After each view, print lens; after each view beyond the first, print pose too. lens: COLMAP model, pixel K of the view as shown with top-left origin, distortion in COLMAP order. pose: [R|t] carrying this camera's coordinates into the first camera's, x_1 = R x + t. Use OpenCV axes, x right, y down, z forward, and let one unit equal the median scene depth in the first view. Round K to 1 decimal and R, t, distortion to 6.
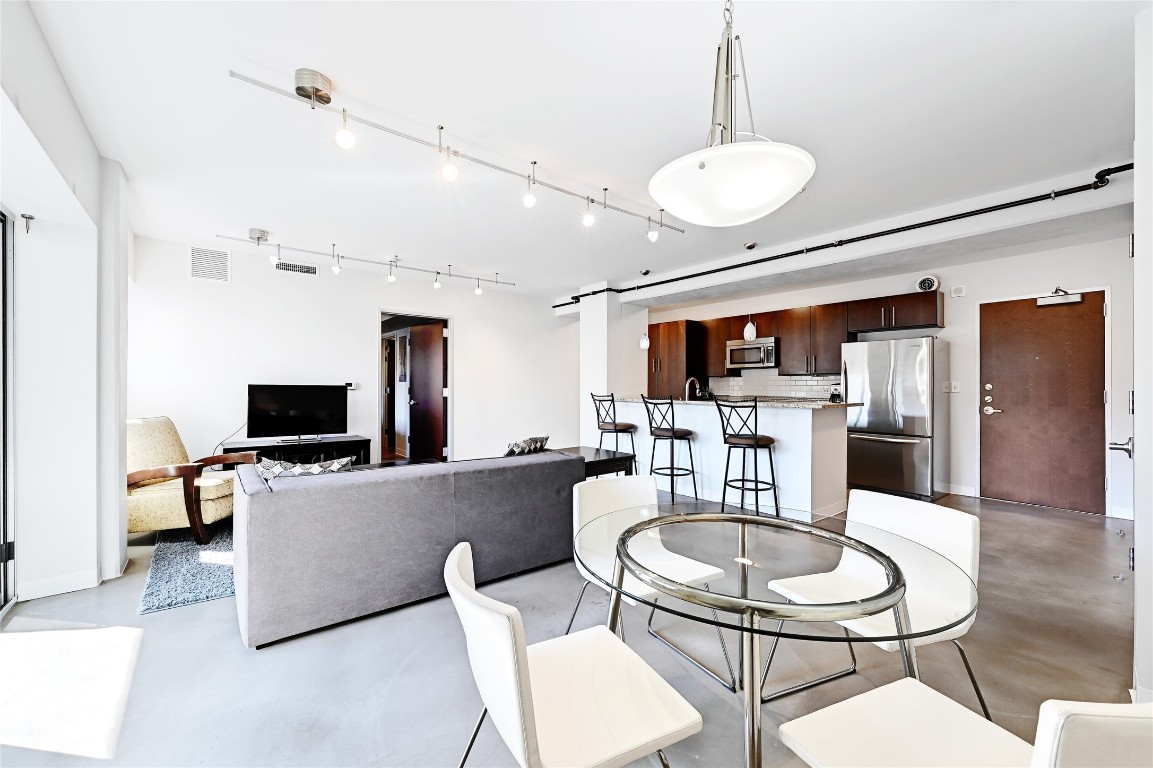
lens RADIAL K [[464.0, 0, 574.2], [0, 464.0, 389.3], [0, 0, 1]] dist [0.002913, 0.000778]
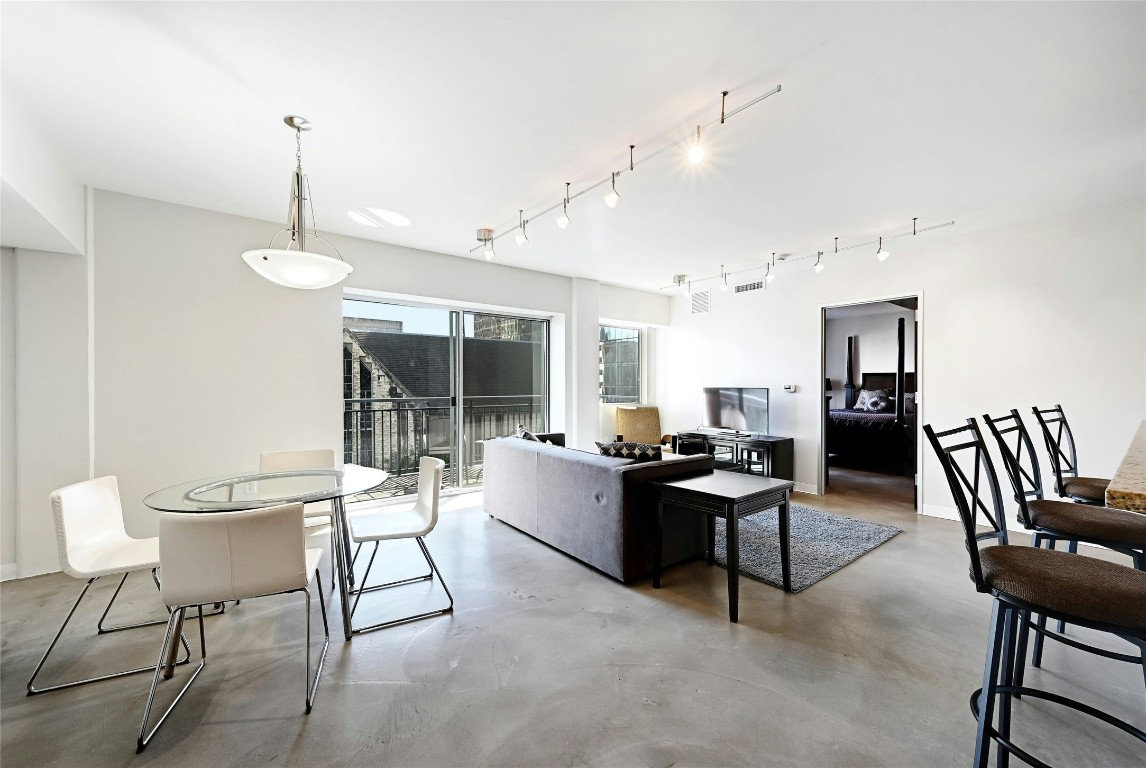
lens RADIAL K [[457.0, 0, 575.6], [0, 457.0, 388.6], [0, 0, 1]] dist [0.026519, -0.000070]
pose [[-0.034810, 0.001035, -0.999393, 0.678412], [-0.007554, 0.999971, 0.001299, -0.005914], [0.999365, 0.007595, -0.034802, 0.723013]]
